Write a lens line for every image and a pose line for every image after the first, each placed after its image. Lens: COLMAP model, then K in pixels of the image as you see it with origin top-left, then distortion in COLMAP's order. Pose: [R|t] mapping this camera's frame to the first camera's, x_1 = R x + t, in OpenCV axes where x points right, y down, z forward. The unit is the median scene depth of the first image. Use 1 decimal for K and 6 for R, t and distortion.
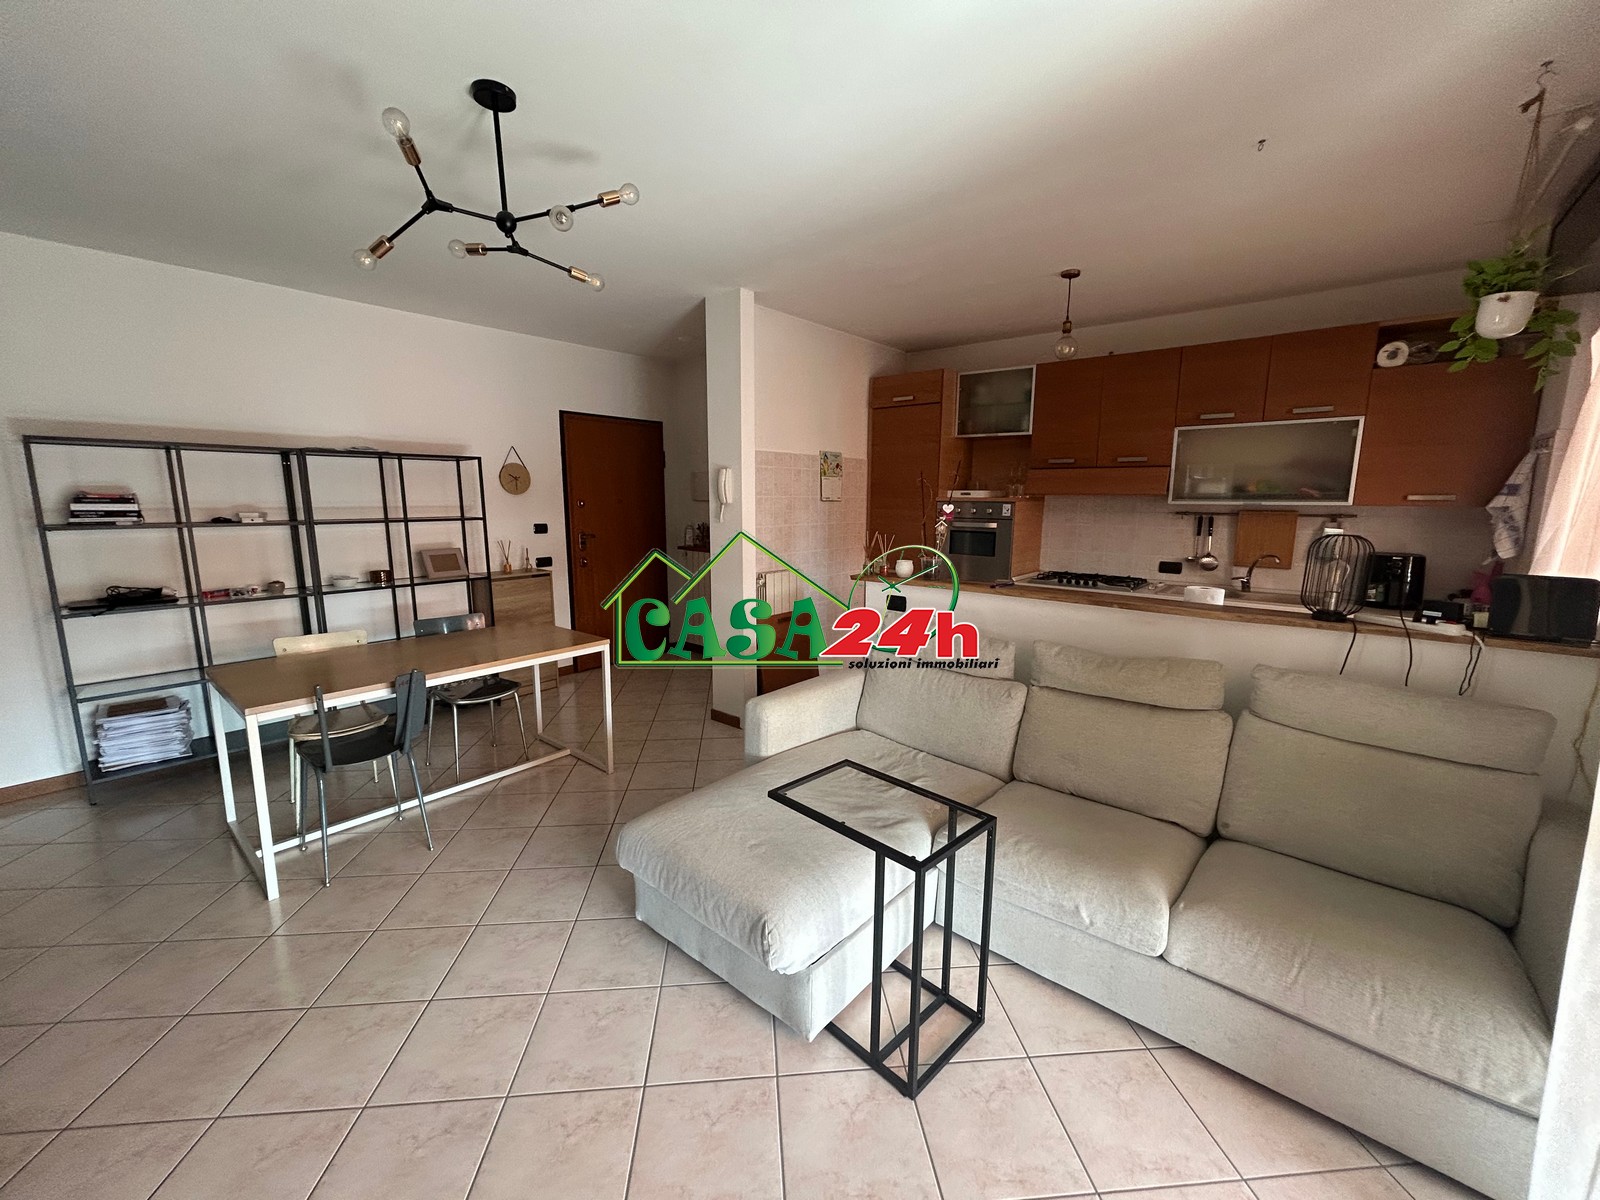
lens RADIAL K [[639.8, 0, 797.5], [0, 639.8, 599.8], [0, 0, 1]] dist [-0.000003, -0.000313]
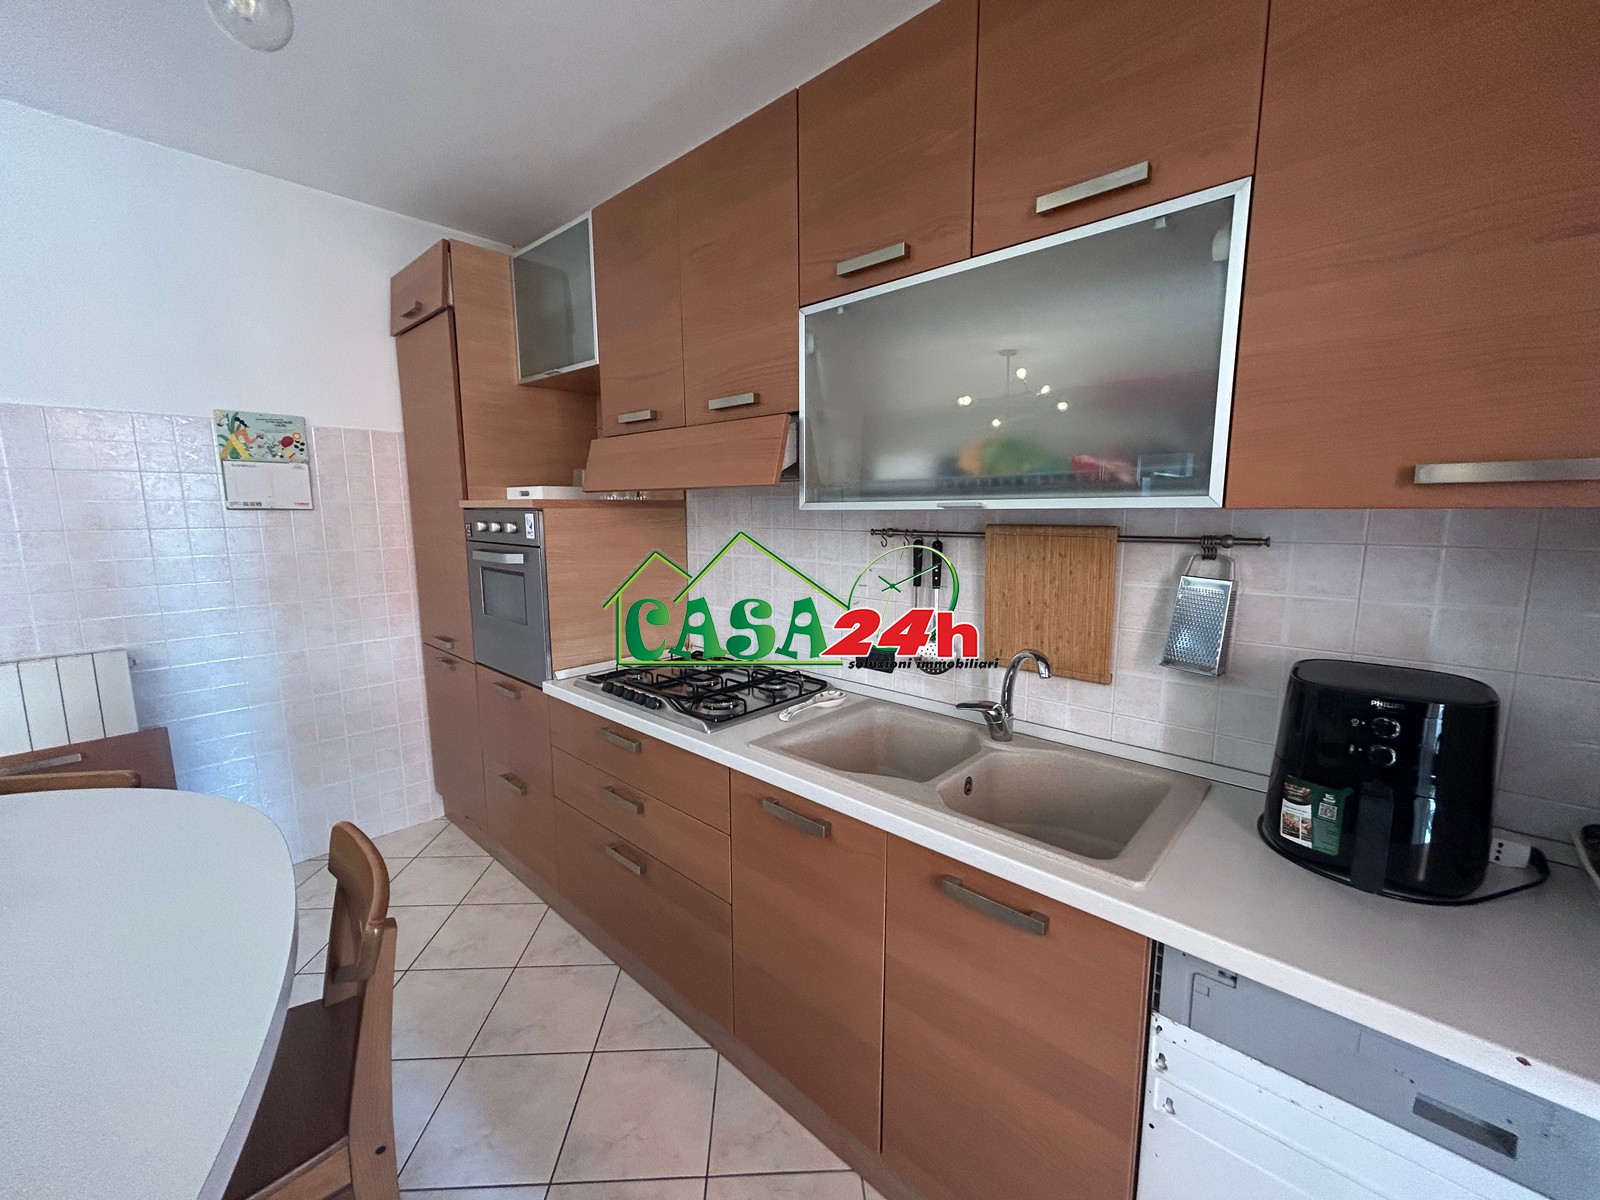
lens RADIAL K [[639.8, 0, 797.5], [0, 639.8, 599.8], [0, 0, 1]] dist [-0.000003, -0.000313]
pose [[0.999151, -0.002017, -0.041148, 0.606357], [0.001344, 0.999865, -0.016380, -0.090319], [0.041175, 0.016311, 0.999019, 0.622788]]
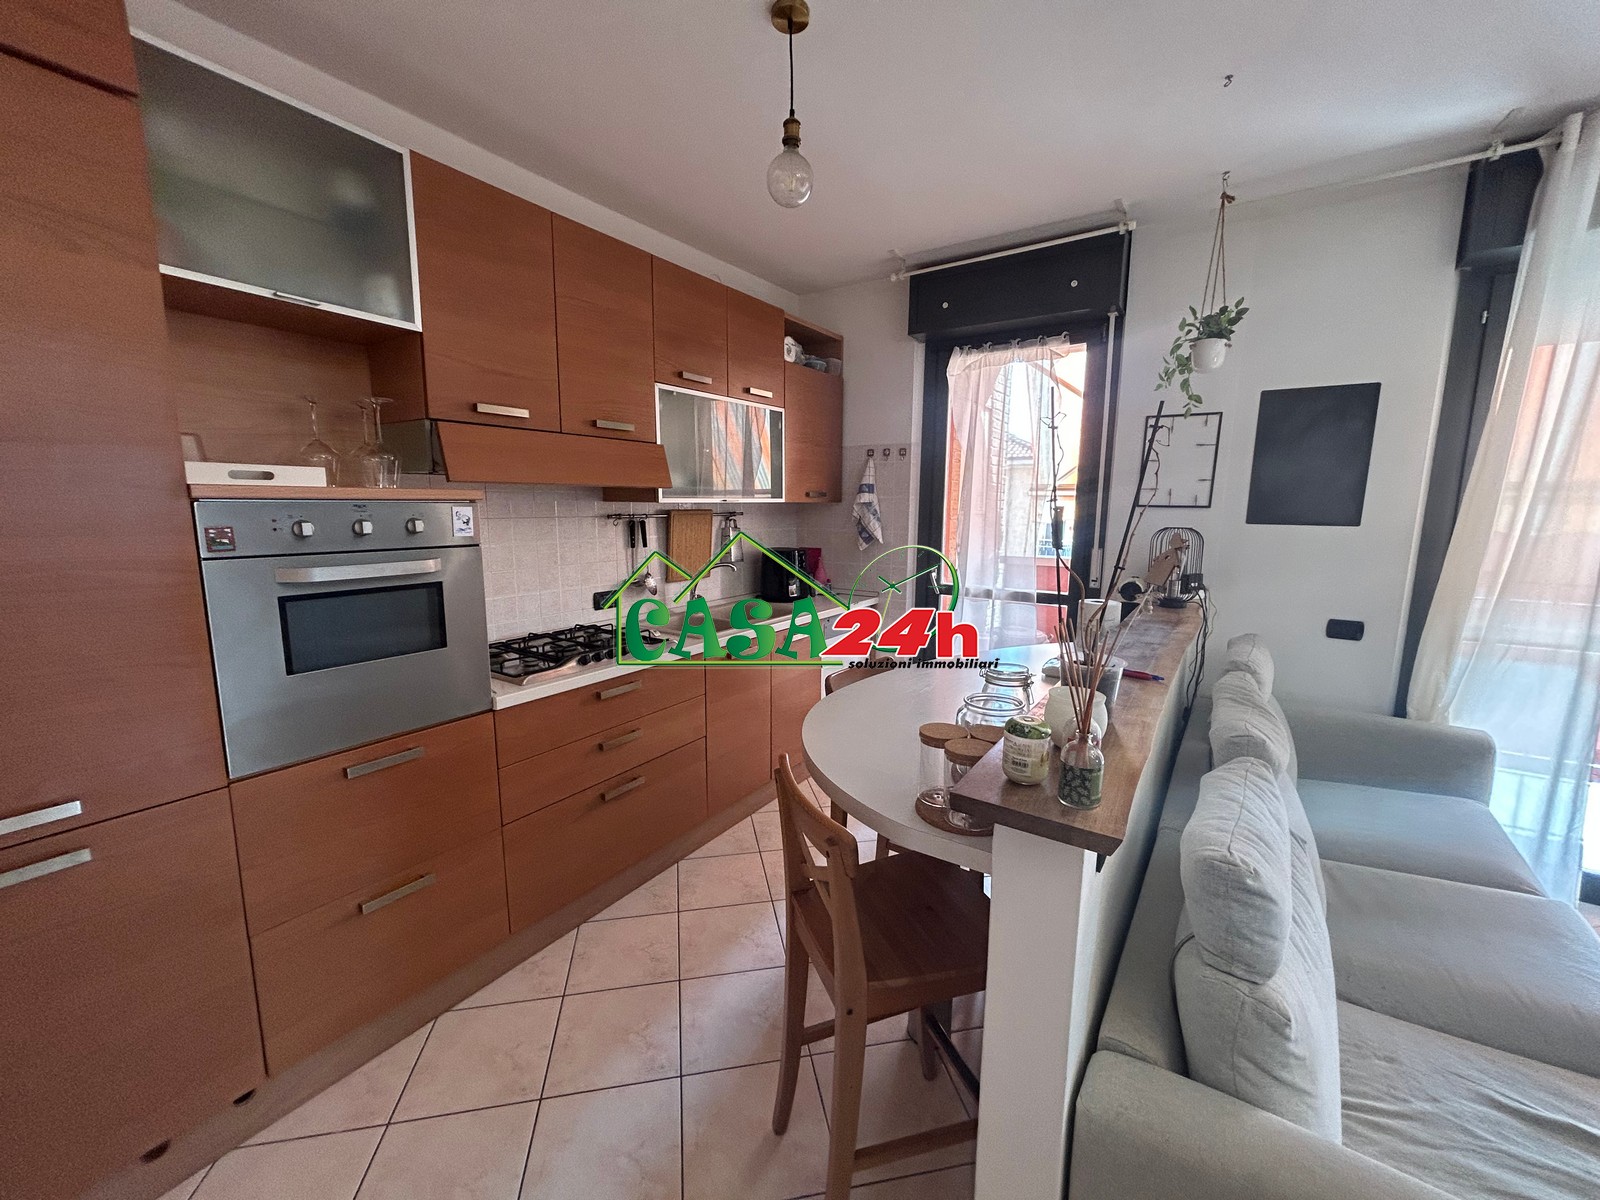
lens RADIAL K [[639.8, 0, 797.5], [0, 639.8, 599.8], [0, 0, 1]] dist [-0.000003, -0.000313]
pose [[-0.111998, -0.157081, 0.981215, -0.087706], [0.153003, 0.972926, 0.173218, -0.148027], [-0.981859, 0.169529, -0.084932, 0.954200]]
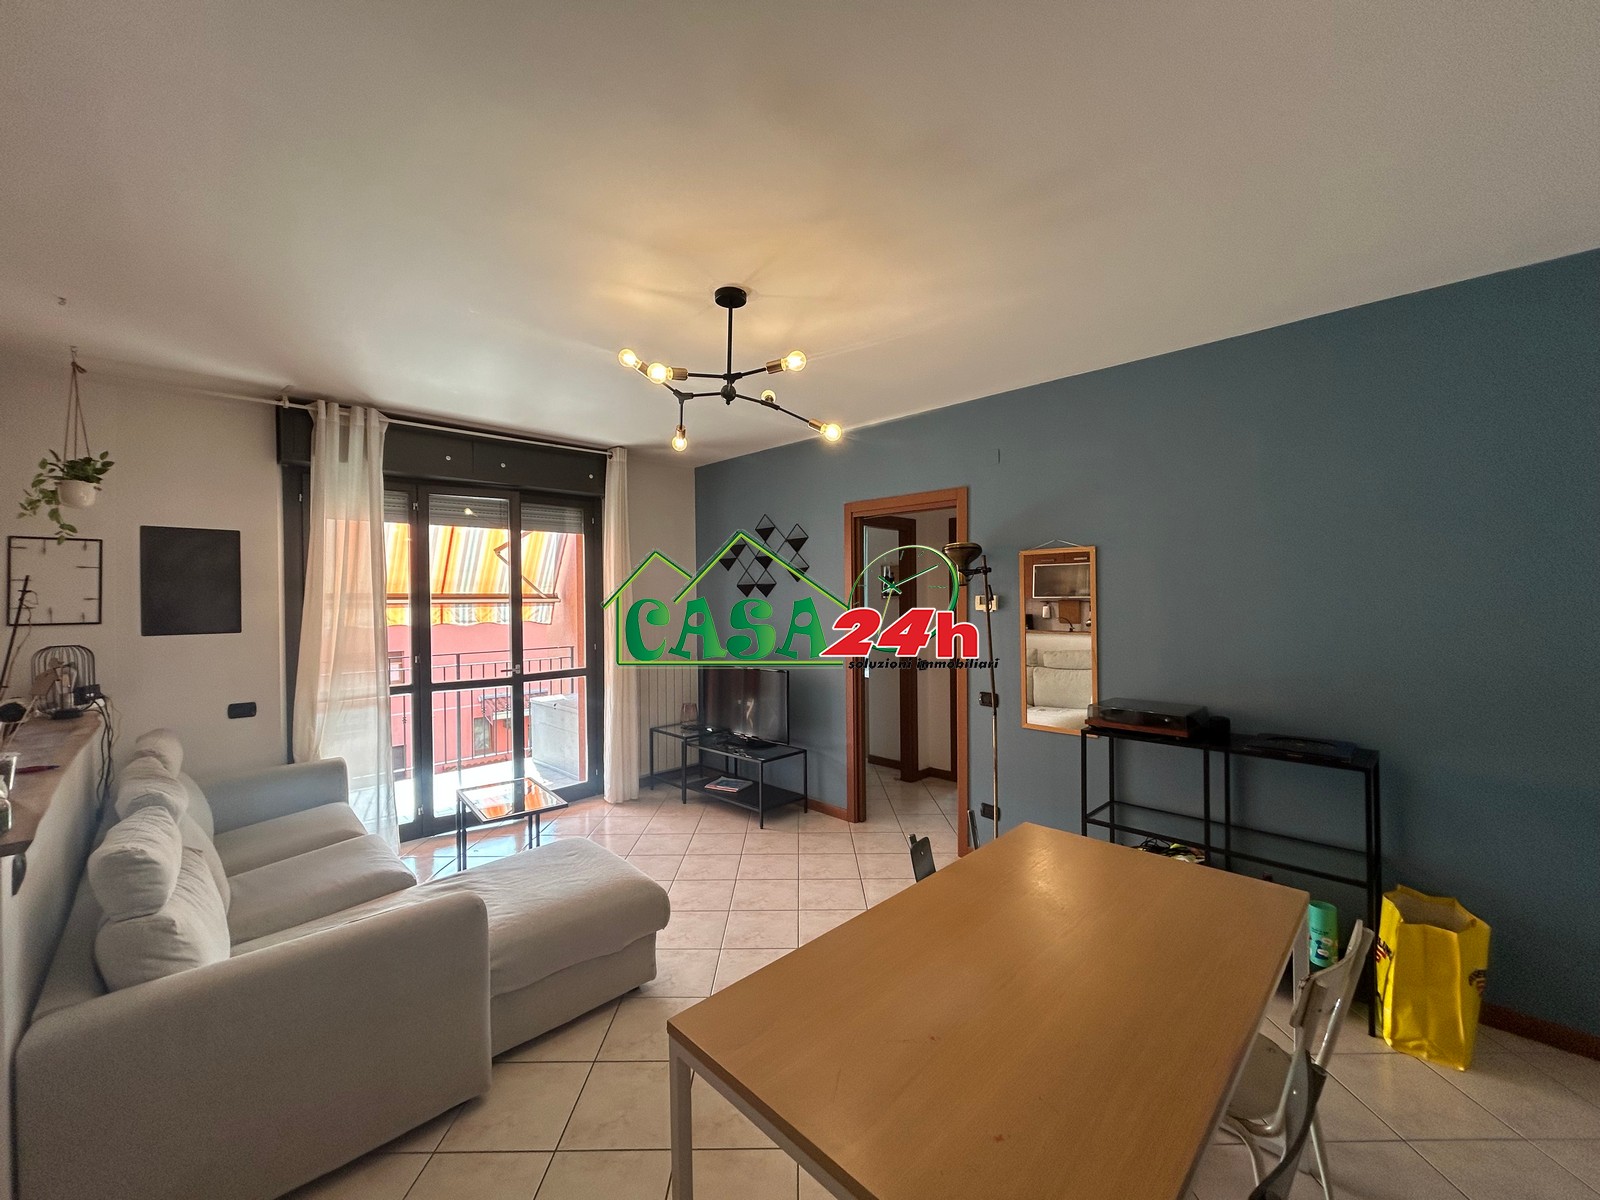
lens RADIAL K [[639.8, 0, 797.5], [0, 639.8, 599.8], [0, 0, 1]] dist [-0.000003, -0.000313]
pose [[-0.996853, 0.003535, 0.079199, -0.336795], [0.016903, 0.985513, 0.168754, -0.201038], [-0.077455, 0.169562, -0.982471, 1.123685]]
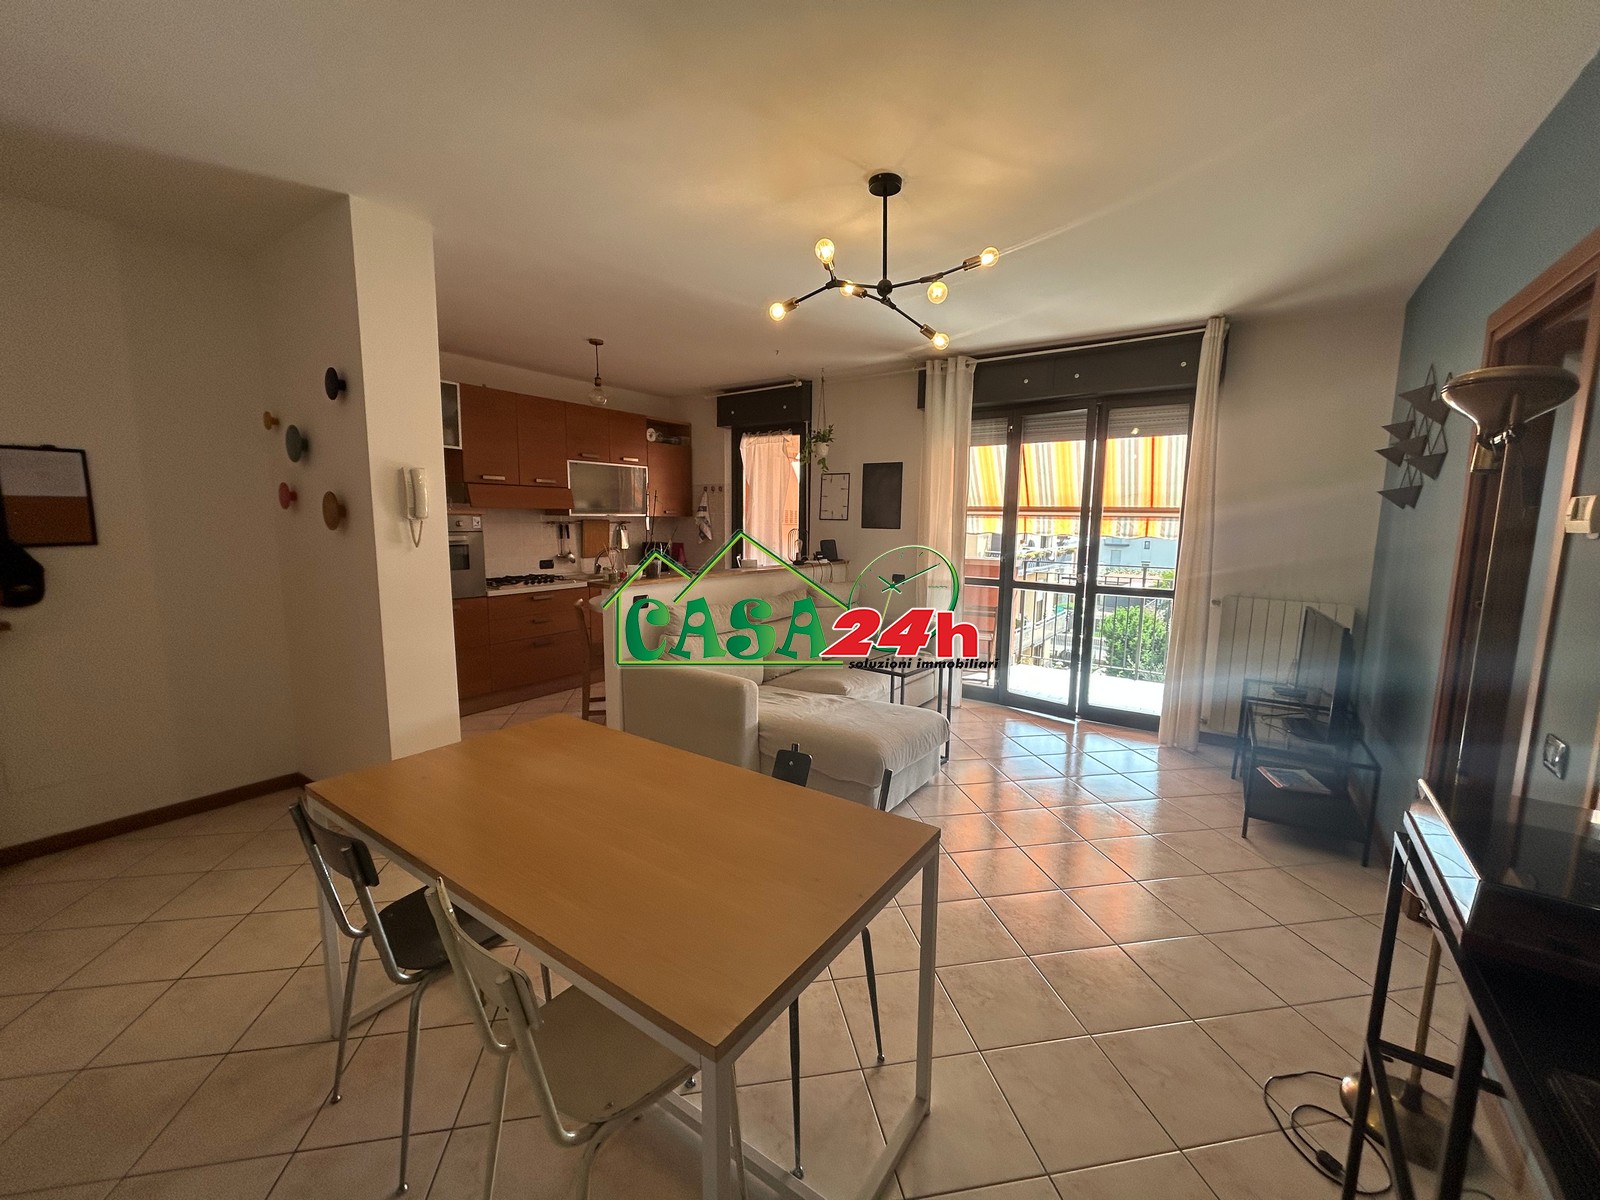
lens RADIAL K [[639.5, 0, 801.5], [0, 639.5, 603.7], [0, 0, 1]] dist [0.001859, -0.000052]
pose [[-0.101076, -0.141000, 0.984836, -0.849182], [0.147881, 0.976780, 0.155024, -0.107959], [-0.983827, 0.161307, -0.077878, 0.666191]]
